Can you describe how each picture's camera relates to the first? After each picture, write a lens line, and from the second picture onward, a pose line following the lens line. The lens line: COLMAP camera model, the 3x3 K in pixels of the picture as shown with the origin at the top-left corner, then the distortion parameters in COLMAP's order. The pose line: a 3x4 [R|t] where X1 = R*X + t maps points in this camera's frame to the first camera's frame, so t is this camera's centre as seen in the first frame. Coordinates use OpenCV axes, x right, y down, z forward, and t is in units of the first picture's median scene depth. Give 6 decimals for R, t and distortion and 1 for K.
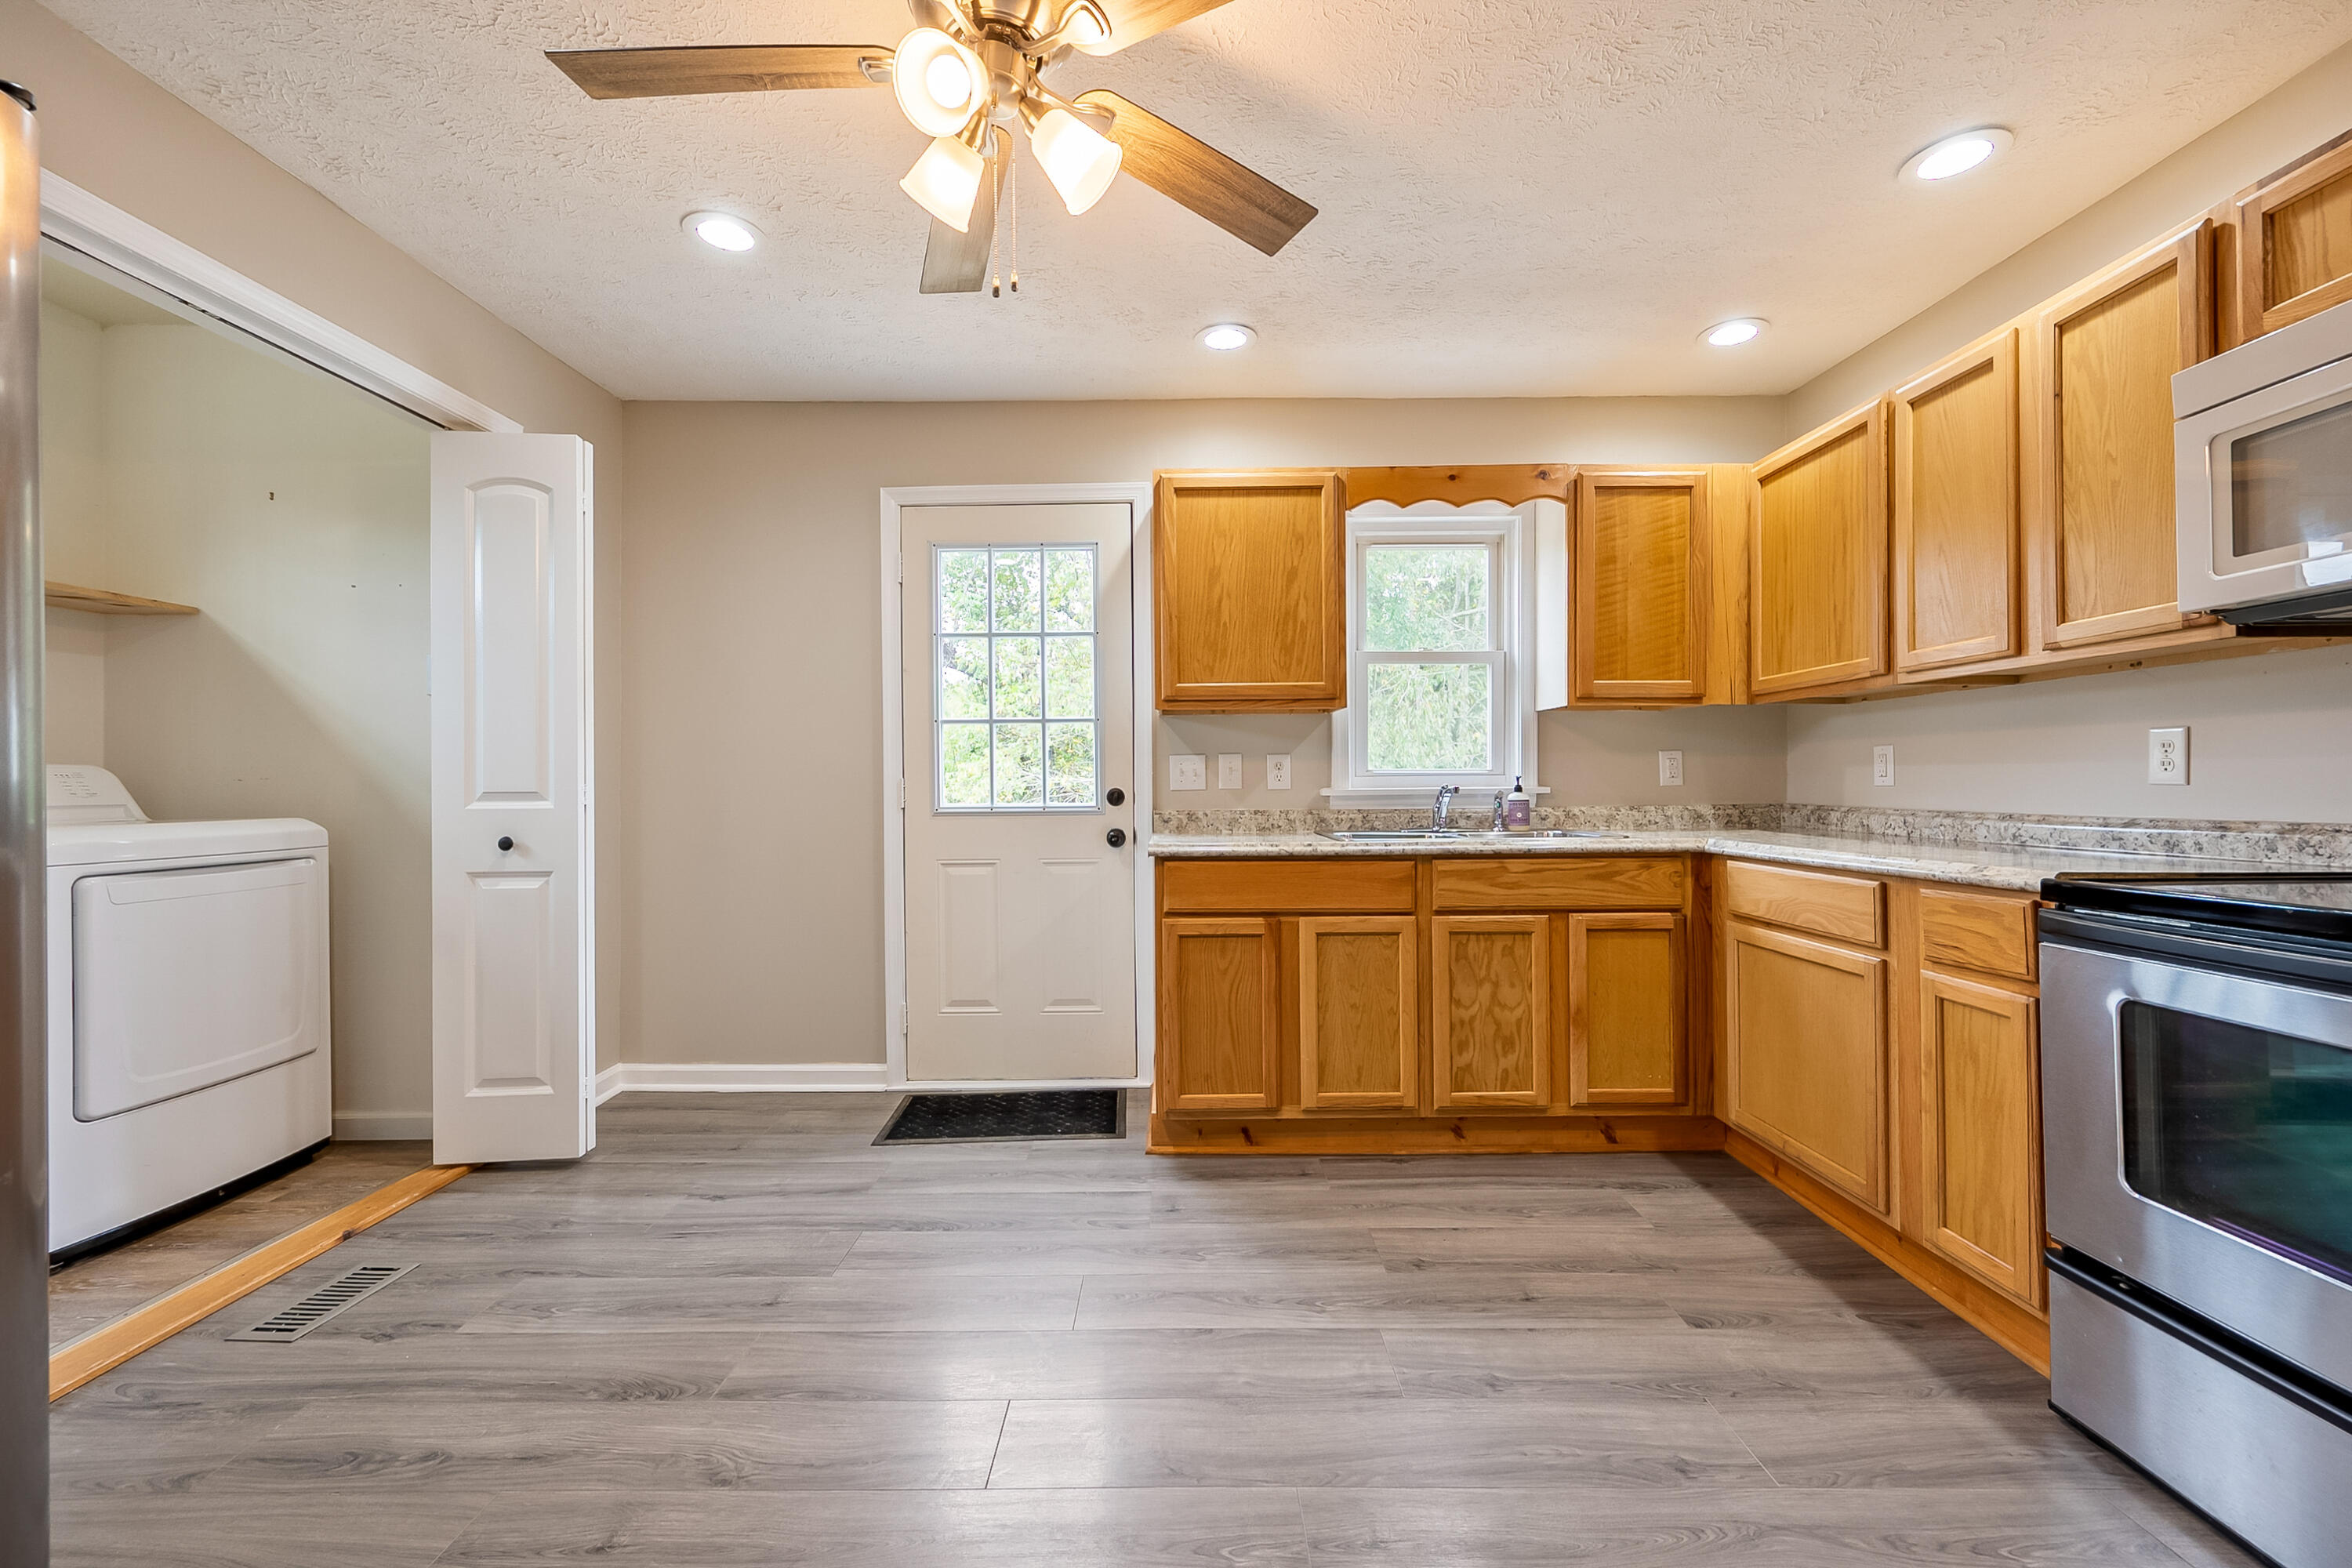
lens RADIAL K [[941.4, 0, 1179.0], [0, 941.4, 781.5], [0, 0, 1]] dist [0.001512, 0.000364]
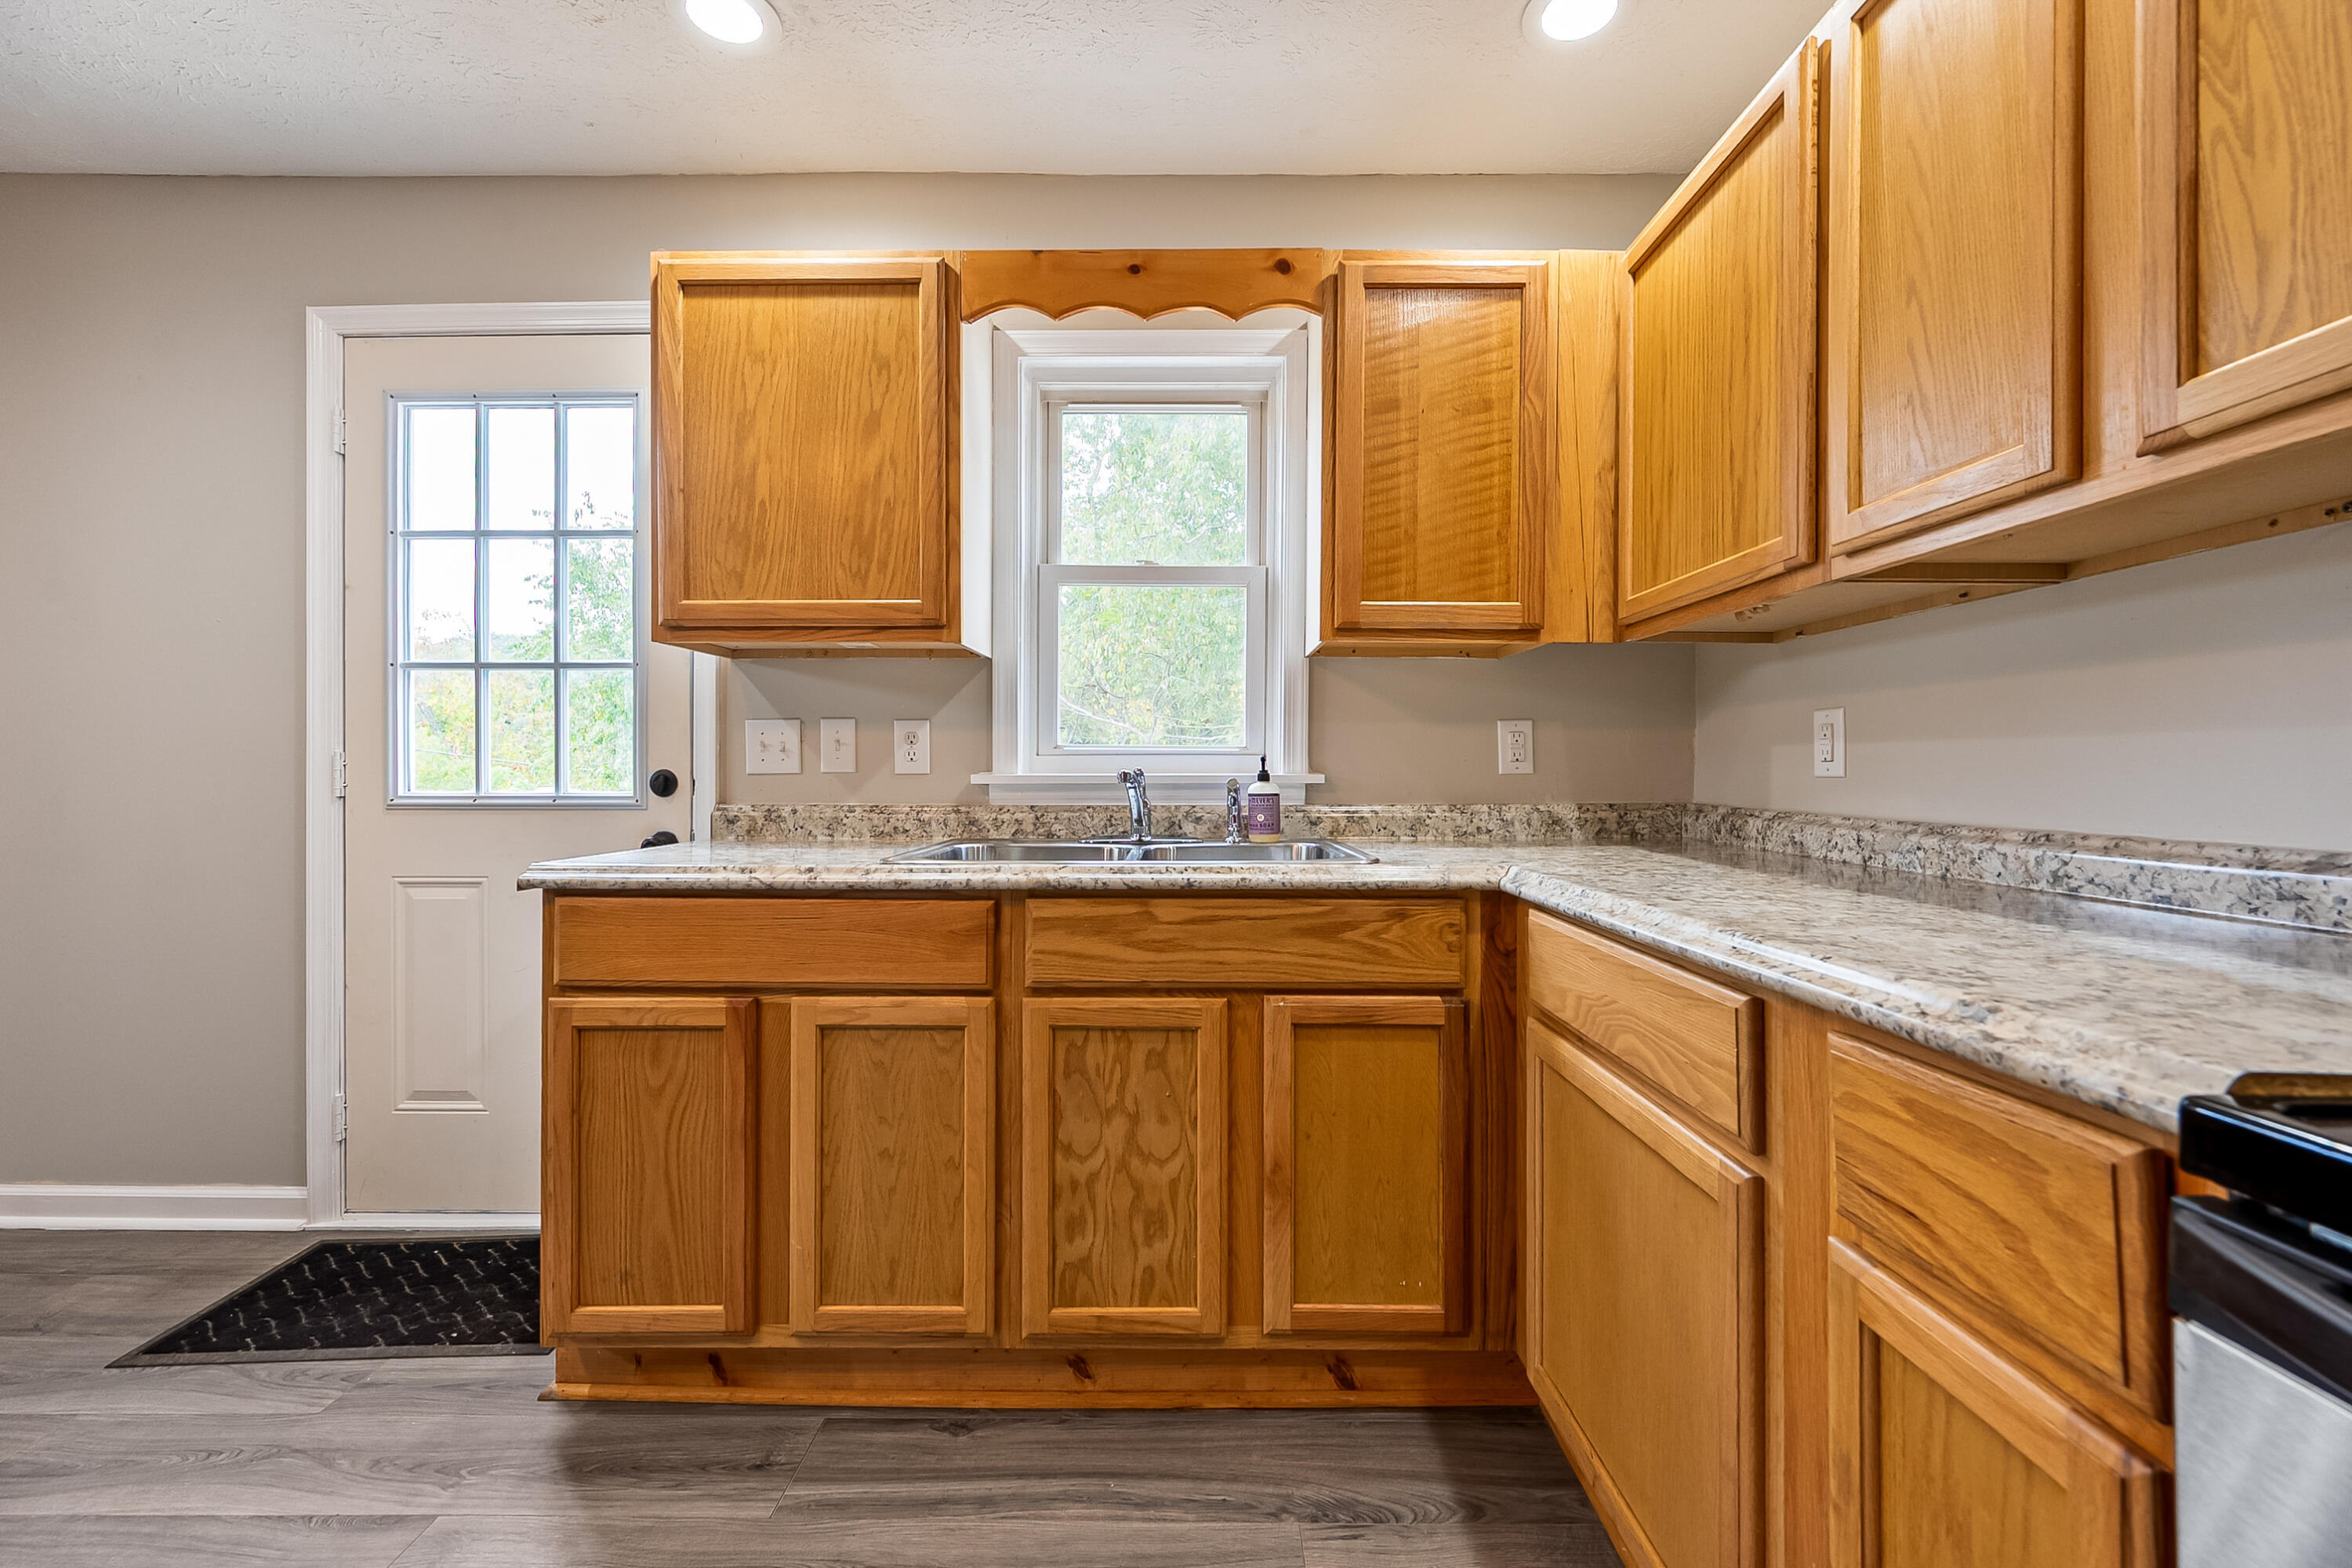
lens RADIAL K [[941.4, 0, 1186.2], [0, 941.4, 767.8], [0, 0, 1]] dist [0.001512, 0.000364]
pose [[0.999928, 0.009547, -0.007321, 0.371756], [-0.009548, 0.999954, -0.000206, 0.003062], [0.007319, 0.000275, 0.999973, 0.431781]]
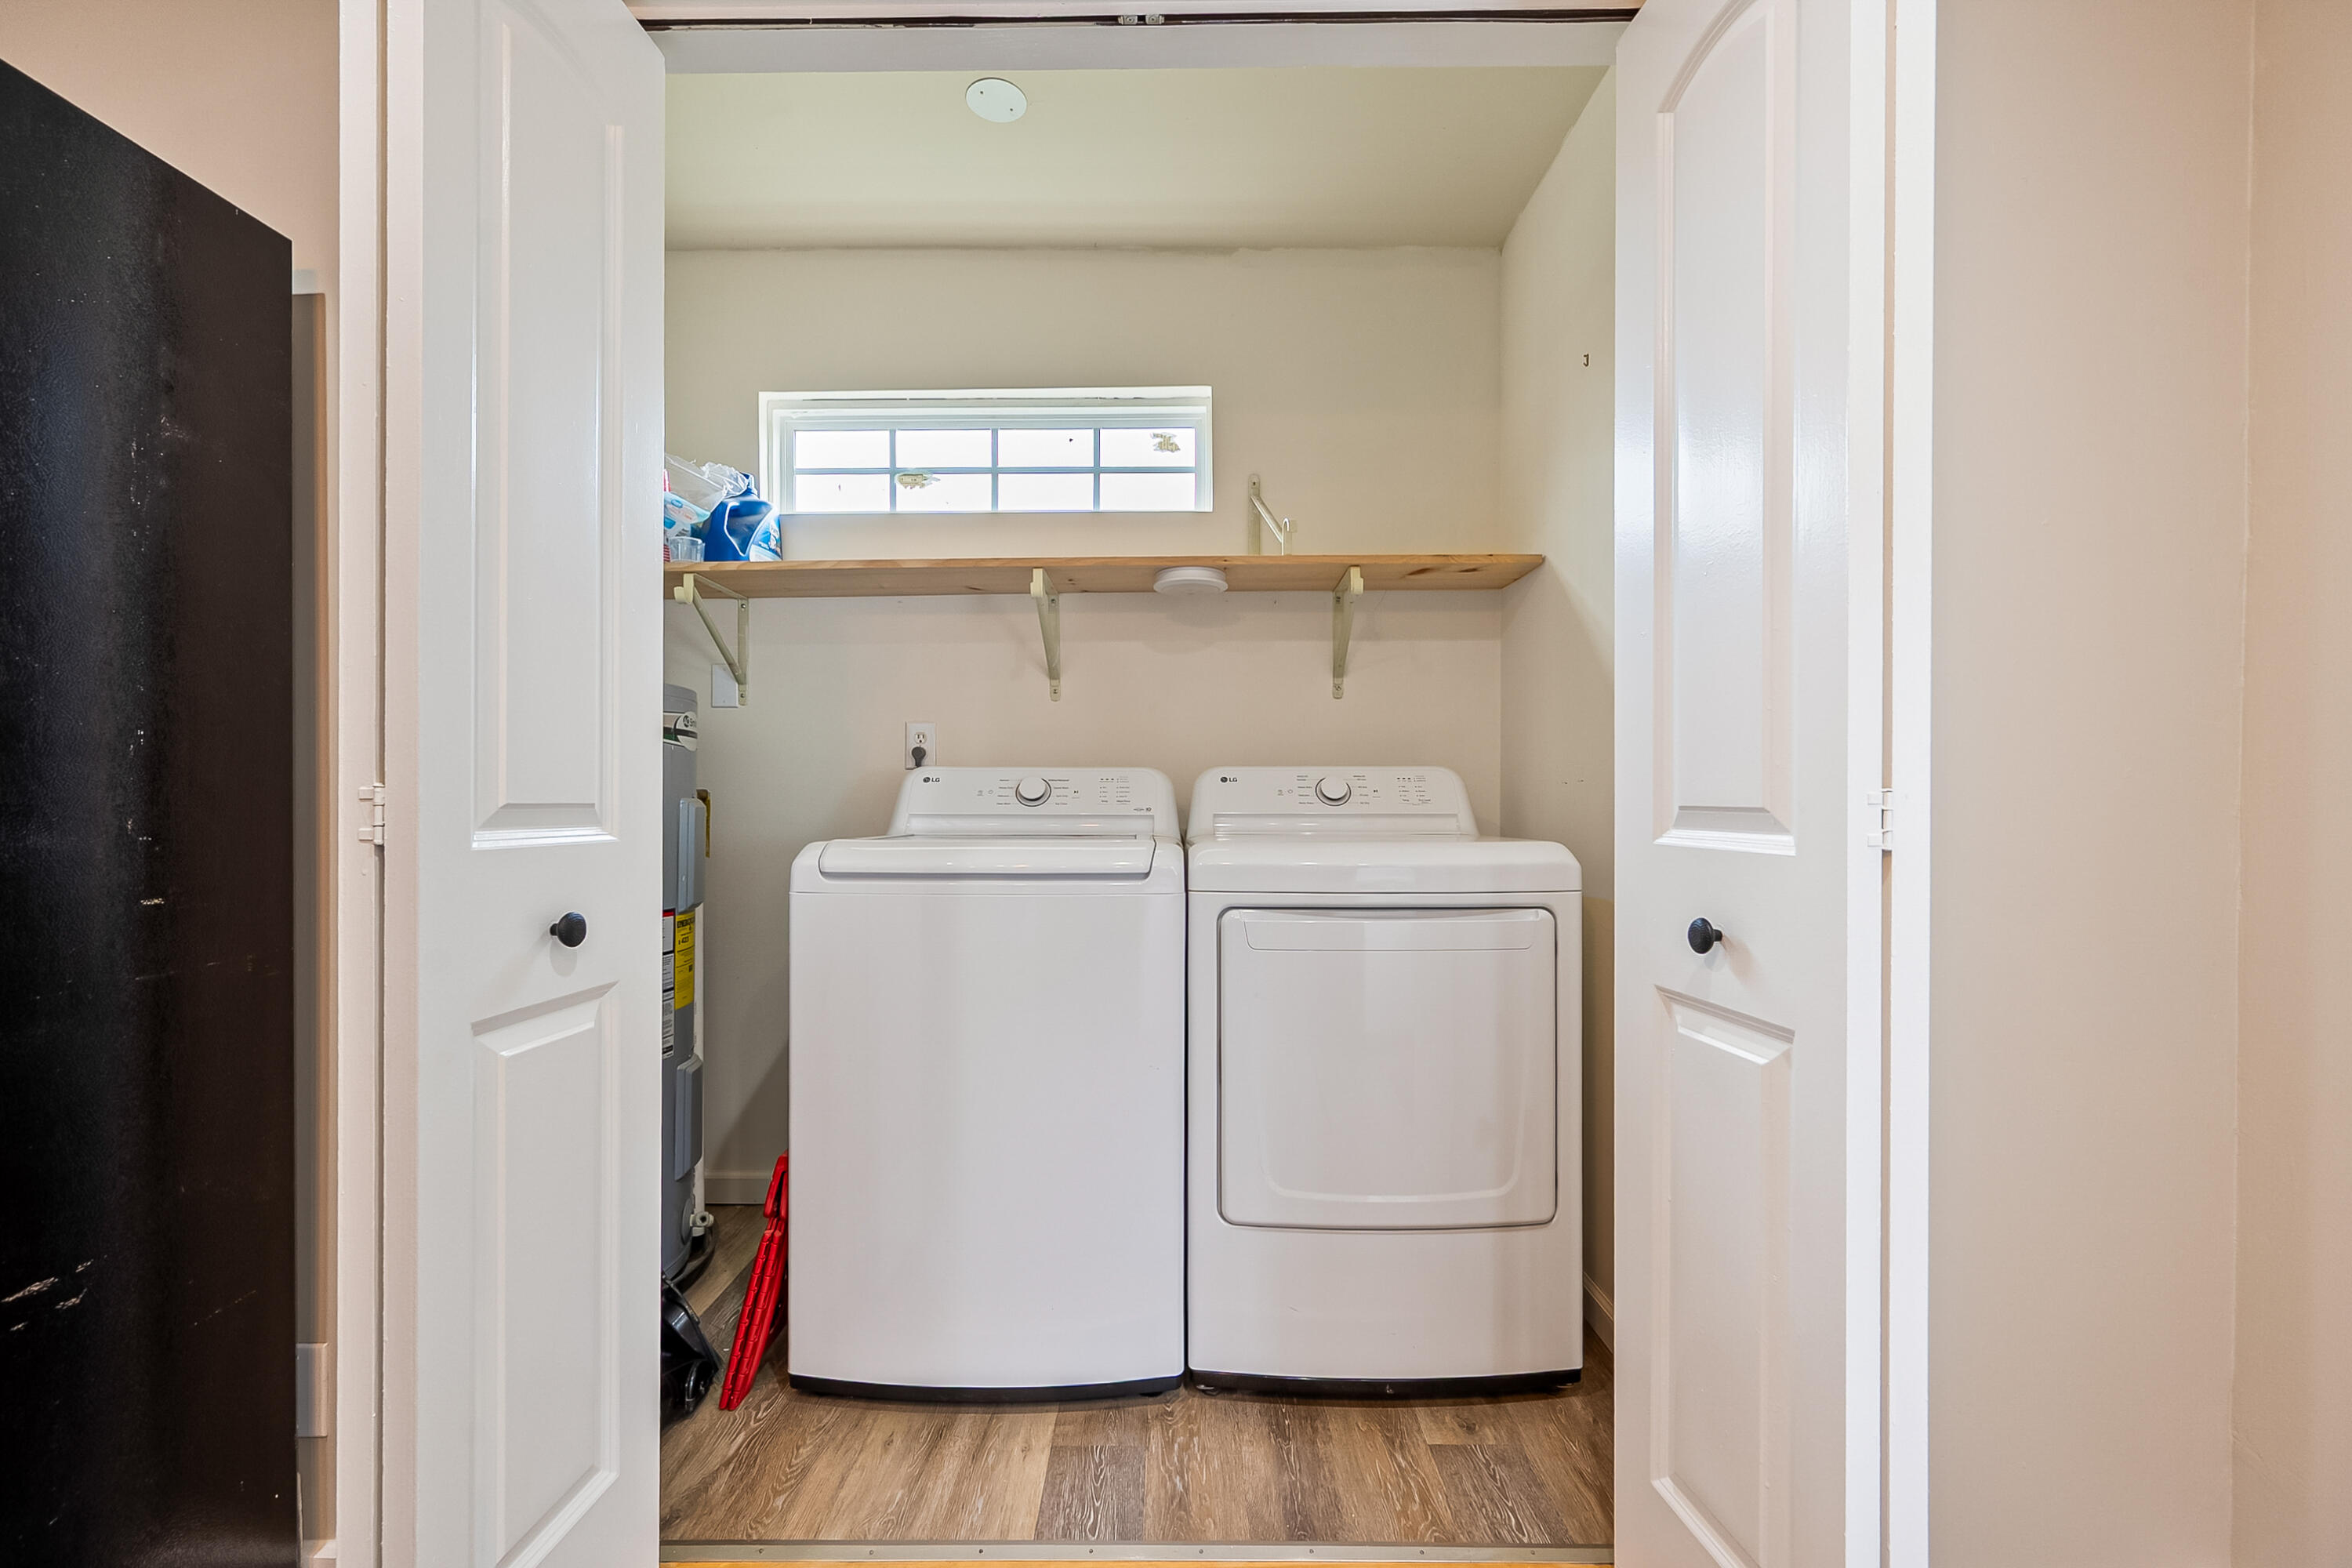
lens RADIAL K [[941.4, 0, 1181.5], [0, 941.4, 805.0], [0, 0, 1]] dist [0.001512, 0.000364]
pose [[0.004980, 0.014602, -0.999881, -0.306803], [0.005248, 0.999879, 0.014628, 0.002891], [0.999974, -0.005321, 0.004903, 0.759838]]
